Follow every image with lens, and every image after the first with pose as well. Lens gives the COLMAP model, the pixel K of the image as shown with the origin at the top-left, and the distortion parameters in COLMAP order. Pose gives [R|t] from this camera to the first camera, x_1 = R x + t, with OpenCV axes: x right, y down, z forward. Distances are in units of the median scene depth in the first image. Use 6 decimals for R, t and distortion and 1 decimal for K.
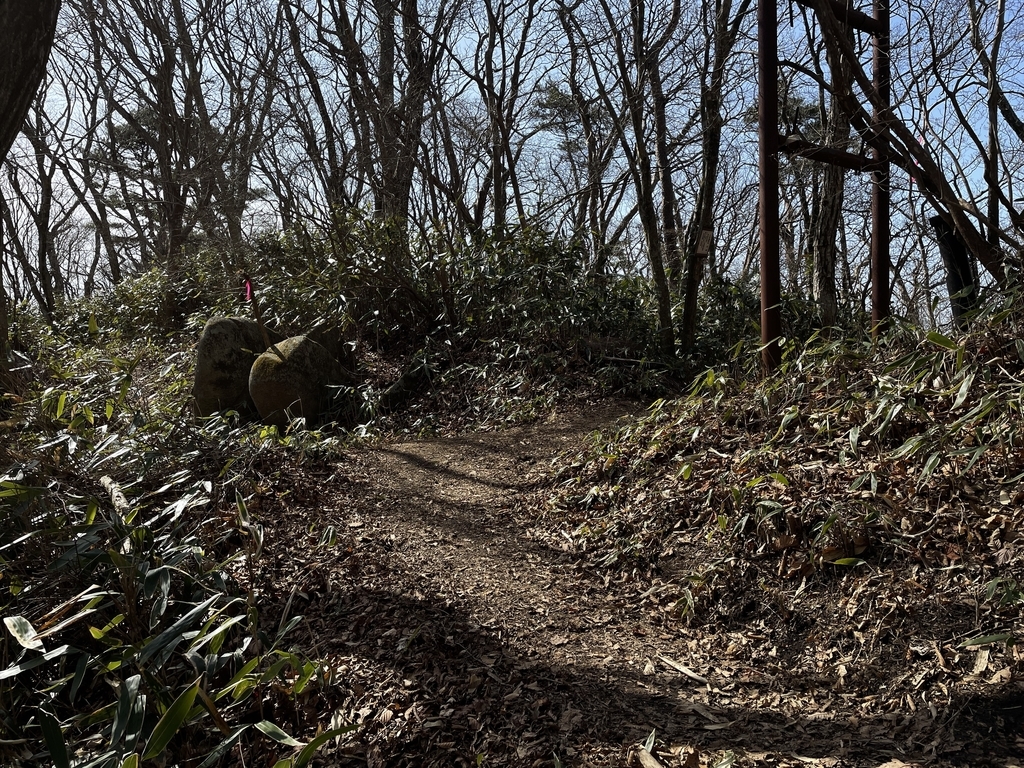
lens RADIAL K [[773.9, 0, 513.4], [0, 773.9, 382.3], [0, 0, 1]] dist [0.041270, 0.000911]
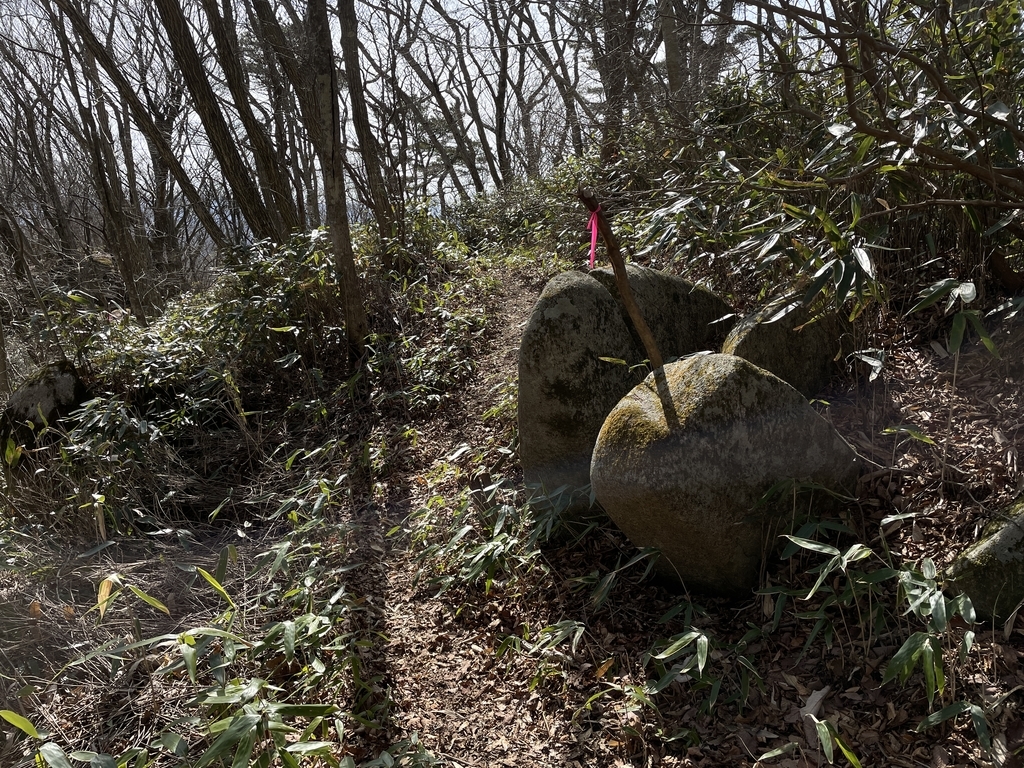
lens RADIAL K [[773.9, 0, 513.3], [0, 773.9, 386.2], [0, 0, 1]] dist [0.041270, 0.000911]
pose [[0.823505, 0.128326, -0.552604, -0.152111], [-0.028203, 0.982137, 0.186044, -0.111411], [0.566607, -0.137623, 0.812414, 0.639497]]
